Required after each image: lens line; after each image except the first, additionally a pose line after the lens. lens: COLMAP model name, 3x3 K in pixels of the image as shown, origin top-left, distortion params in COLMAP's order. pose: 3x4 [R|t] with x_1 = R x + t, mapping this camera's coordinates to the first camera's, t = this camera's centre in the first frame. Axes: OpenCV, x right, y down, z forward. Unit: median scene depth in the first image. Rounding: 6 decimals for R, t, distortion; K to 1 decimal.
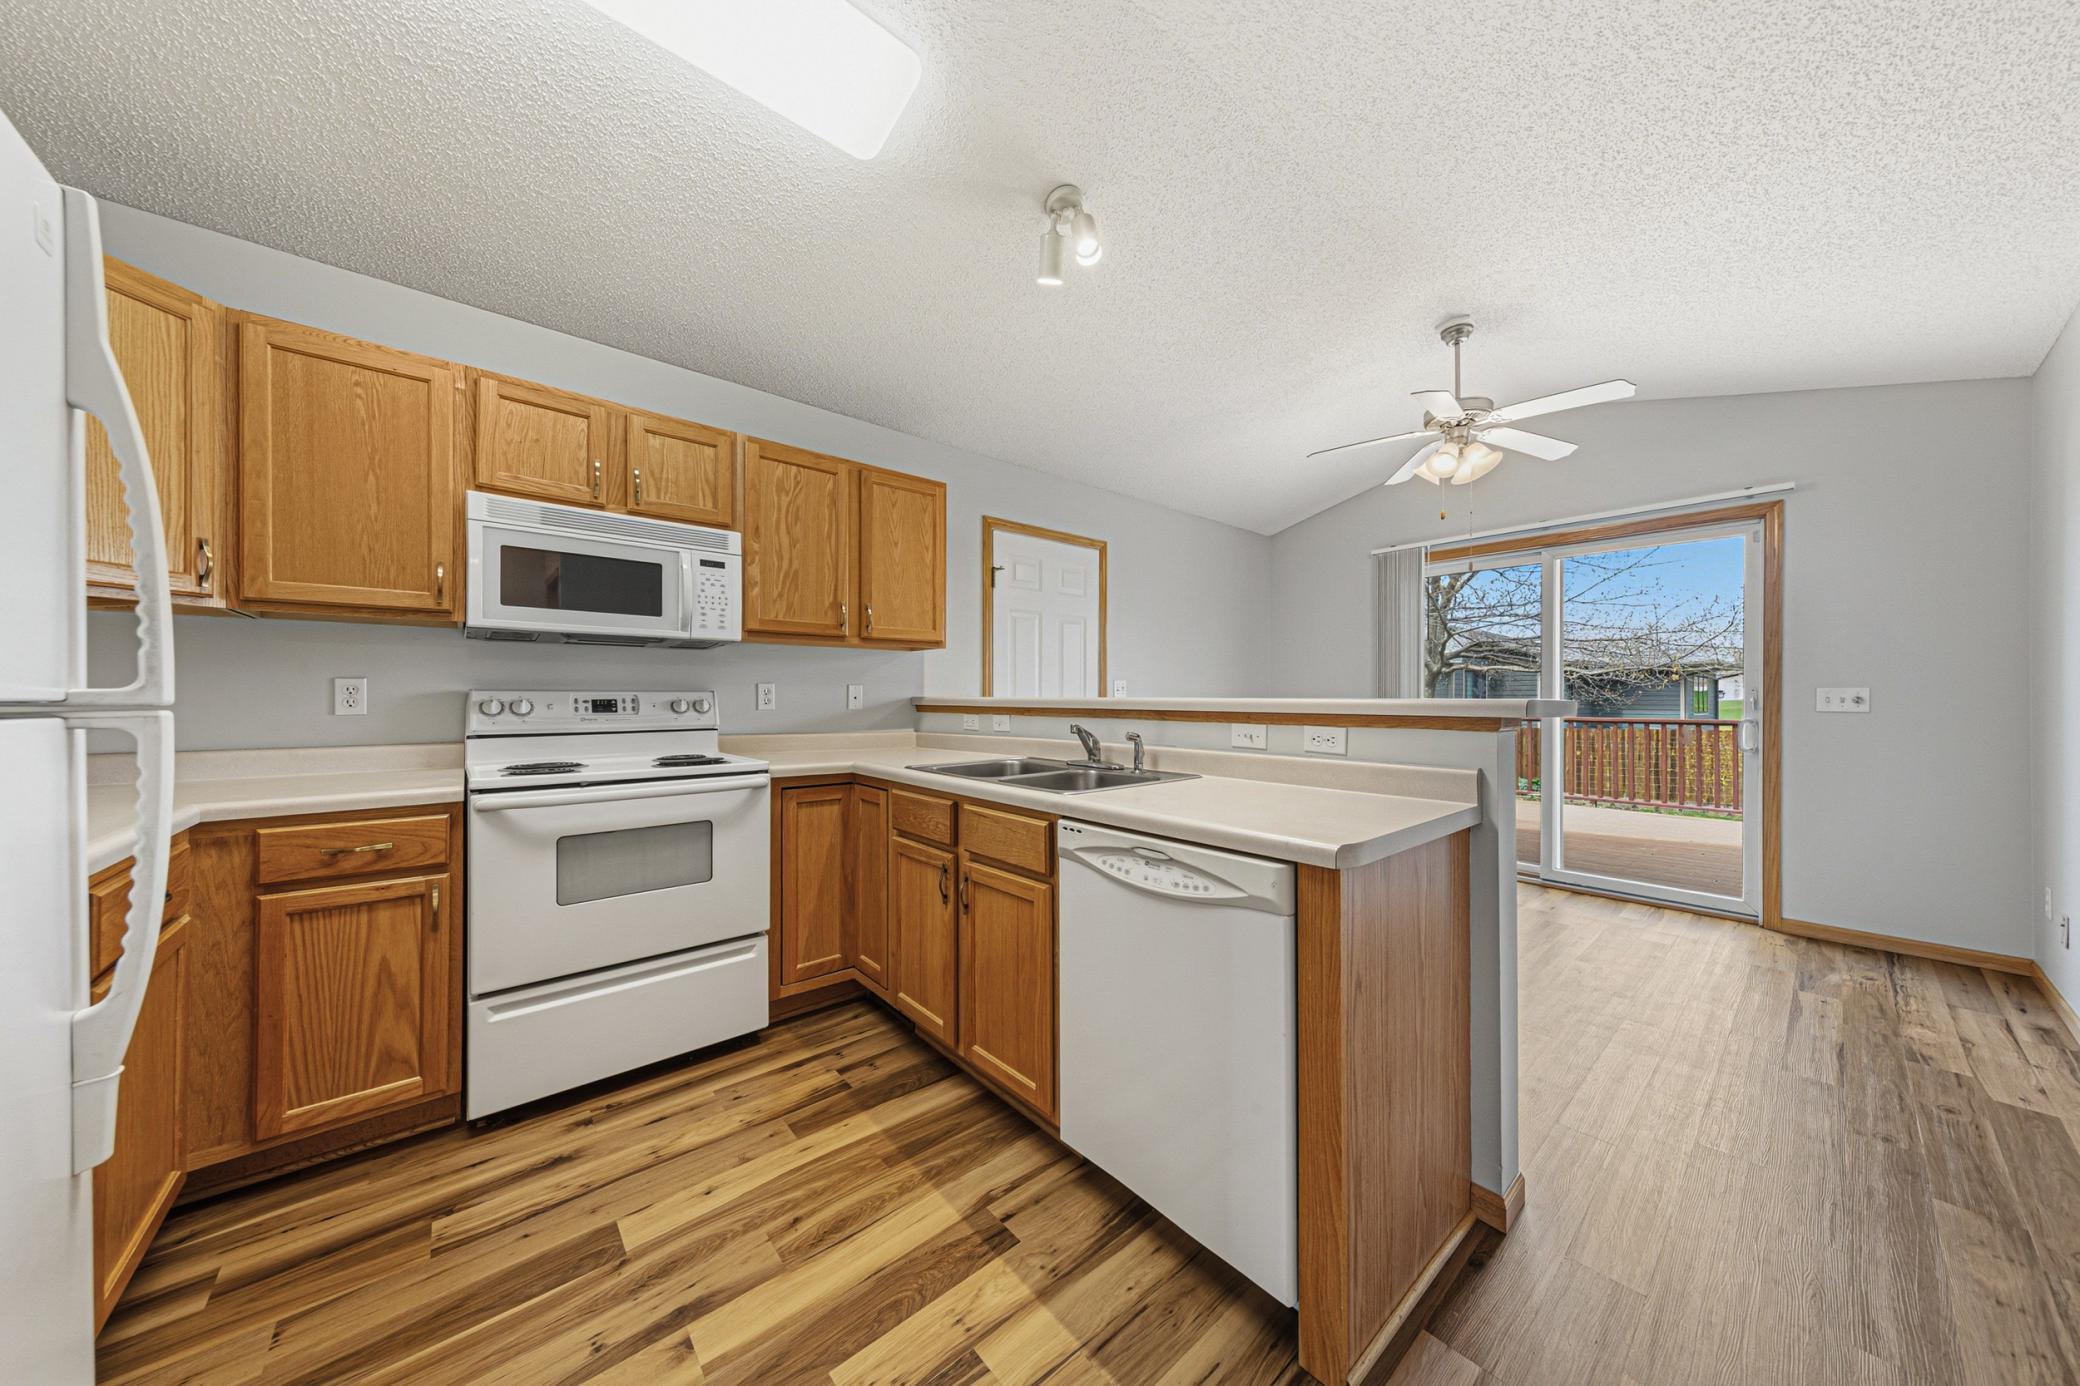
lens RADIAL K [[698.4, 0, 1041.1], [0, 698.4, 697.8], [0, 0, 1]] dist [0.004981, -0.000477]
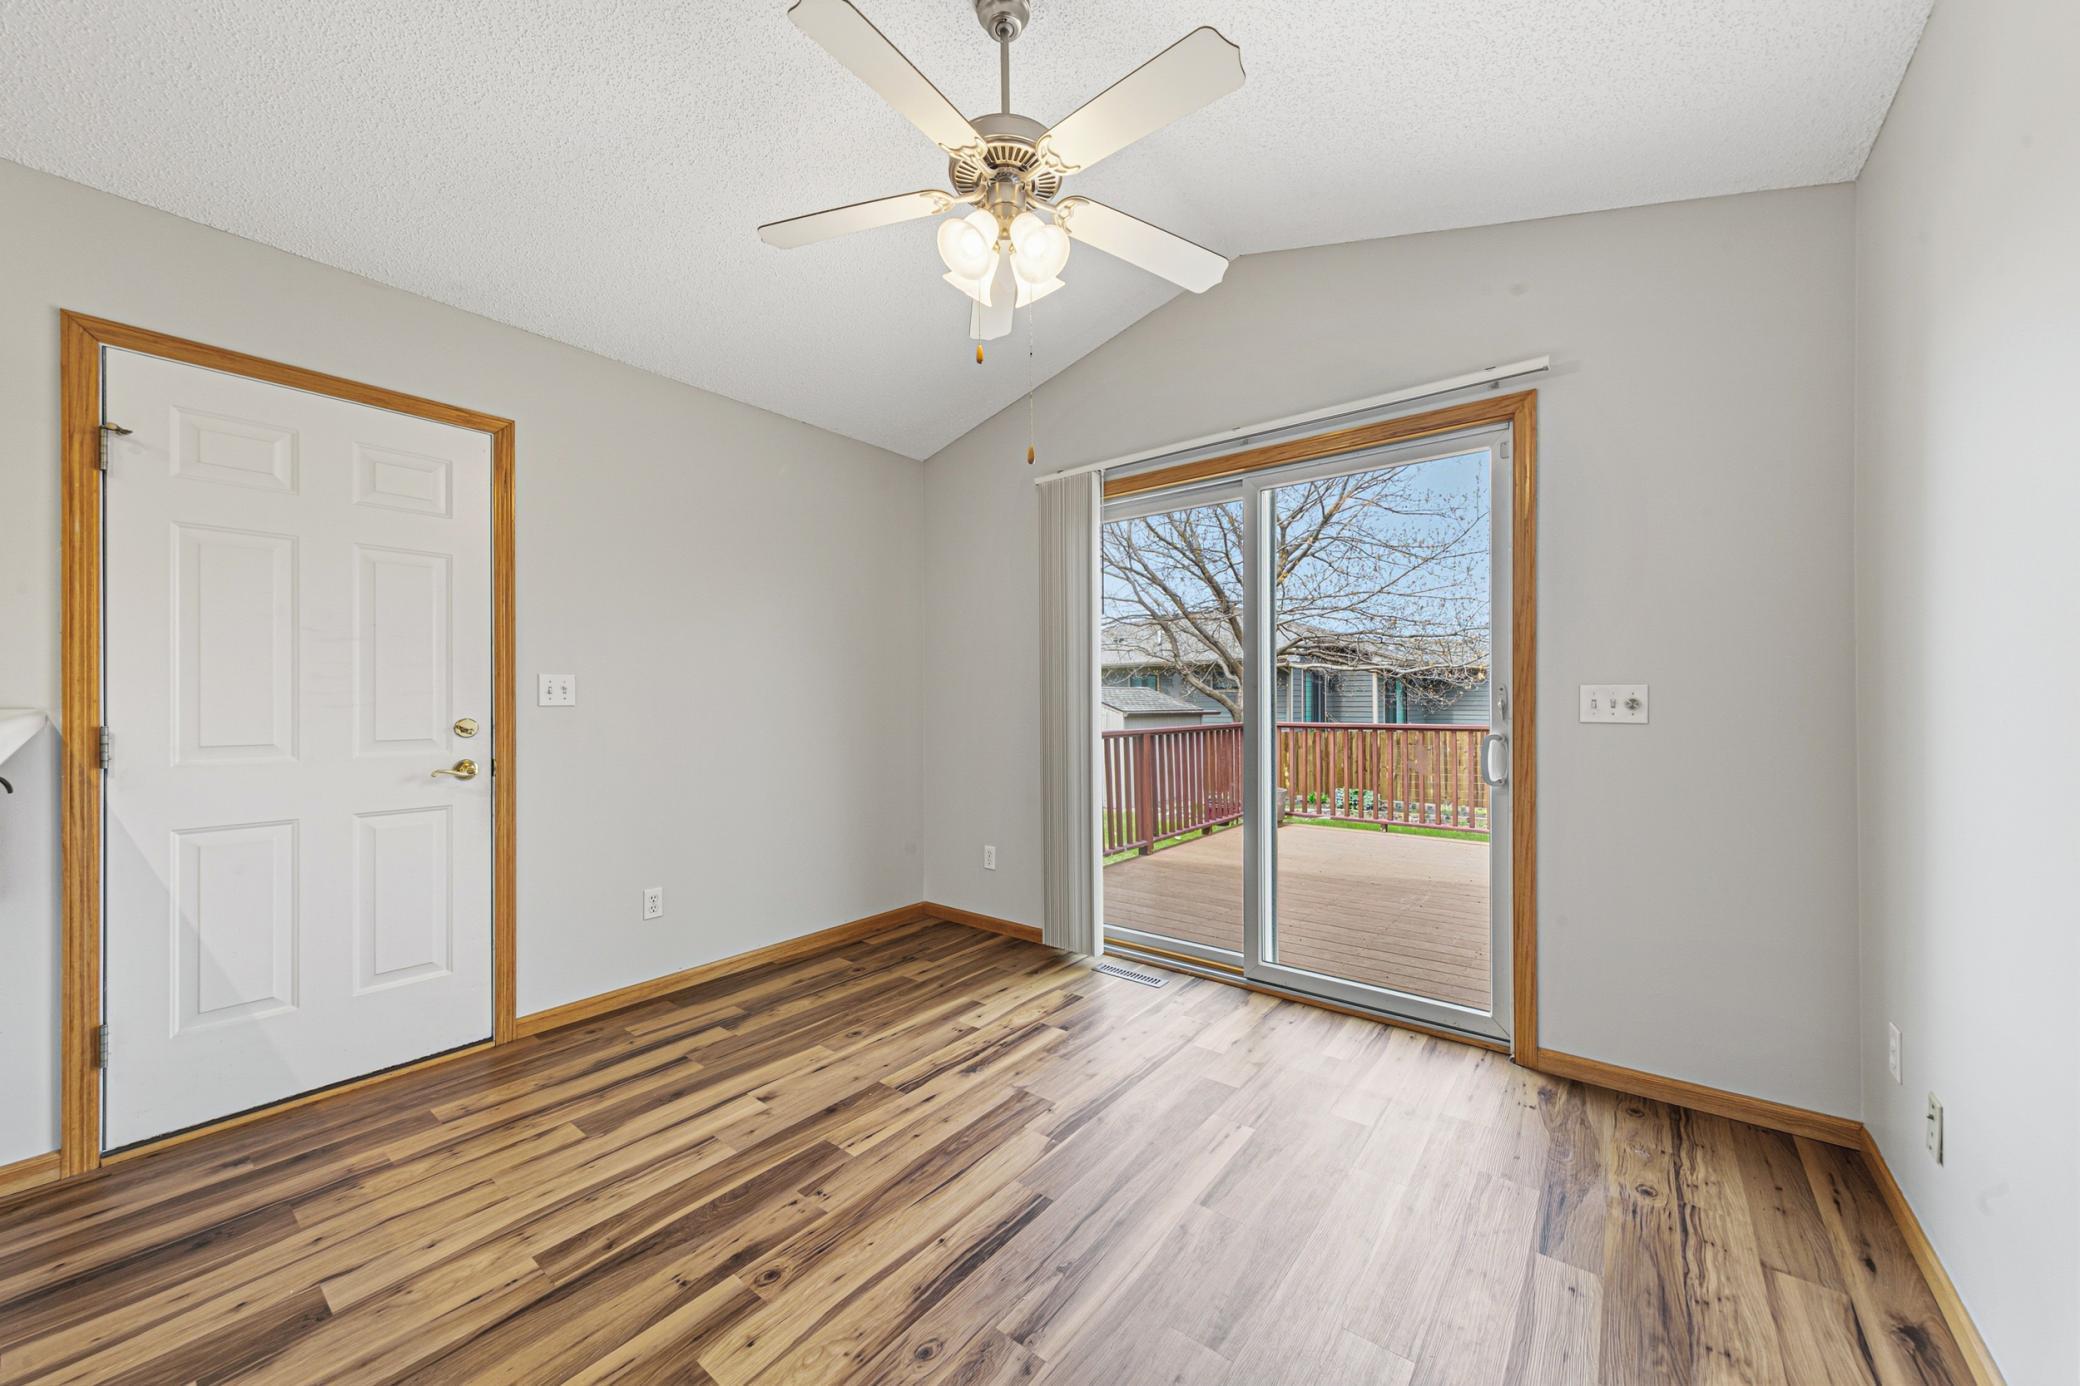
lens RADIAL K [[748.5, 0, 1081.3], [0, 748.5, 700.5], [0, 0, 1]] dist [0.000274, 0.000117]
pose [[0.977909, -0.006000, 0.208947, 0.566159], [0.006070, 0.999982, 0.000305, -0.003146], [-0.208945, 0.000970, 0.977927, 0.469236]]
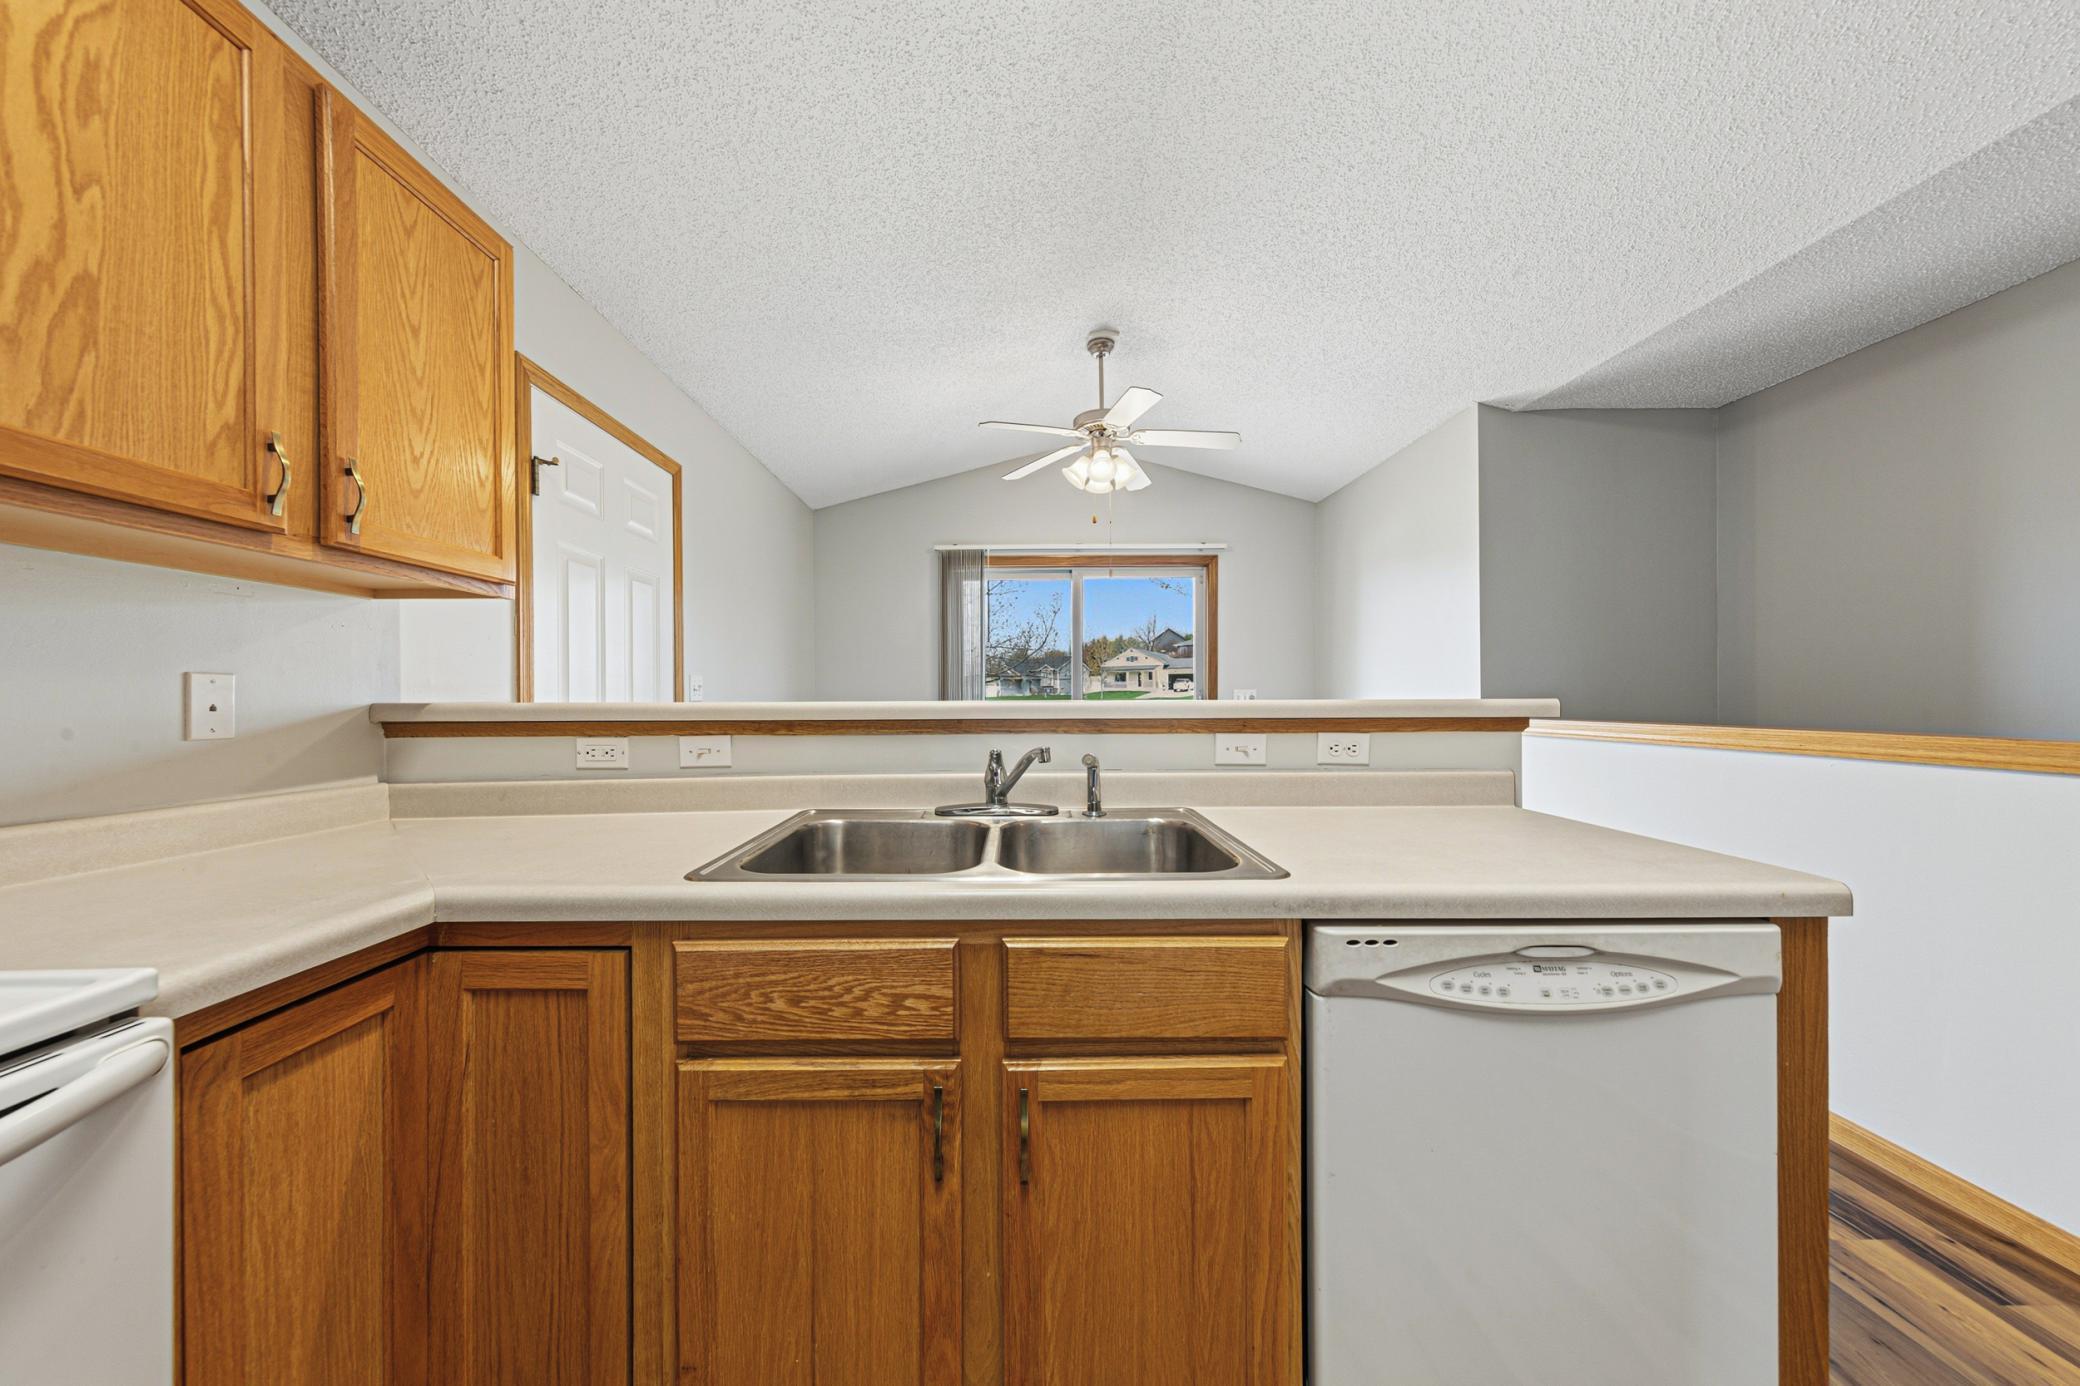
lens RADIAL K [[698.4, 0, 1019.5], [0, 698.4, 694.5], [0, 0, 1]] dist [0.004981, -0.000477]
pose [[0.636909, -0.001326, 0.770938, -0.299047], [0.006990, 0.999967, -0.004054, -0.002491], [-0.770907, 0.007971, 0.636898, 0.465659]]
